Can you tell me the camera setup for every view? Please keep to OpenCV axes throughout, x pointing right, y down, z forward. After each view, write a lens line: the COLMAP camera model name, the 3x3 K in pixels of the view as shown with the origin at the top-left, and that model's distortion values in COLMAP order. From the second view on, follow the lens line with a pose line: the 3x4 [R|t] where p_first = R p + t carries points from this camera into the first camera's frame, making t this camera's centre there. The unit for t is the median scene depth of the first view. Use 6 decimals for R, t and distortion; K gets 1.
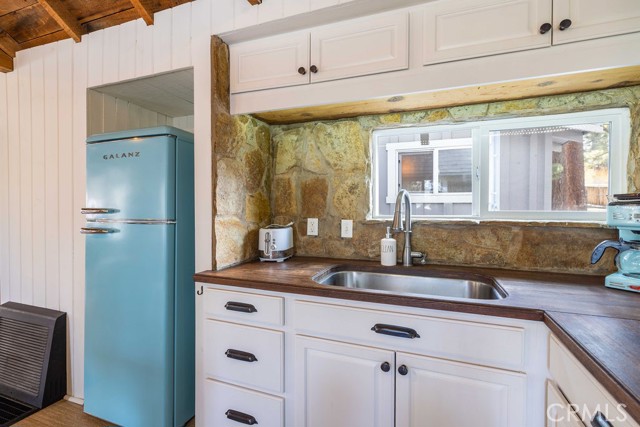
lens RADIAL K [[271.0, 0, 319.3], [0, 271.0, 212.4], [0, 0, 1]] dist [-0.003901, -0.000322]
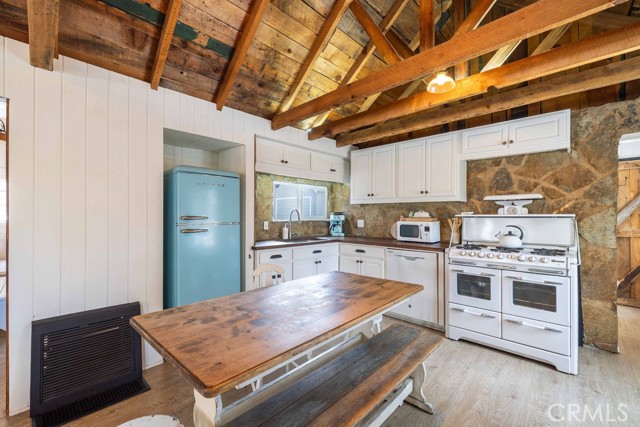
lens RADIAL K [[271.0, 0, 319.2], [0, 271.0, 214.6], [0, 0, 1]] dist [-0.003901, -0.000322]
pose [[0.398992, 0.005725, 0.916936, -1.909605], [0.010757, 0.999882, -0.010923, 0.002521], [-0.916891, 0.014222, 0.398884, -0.268209]]
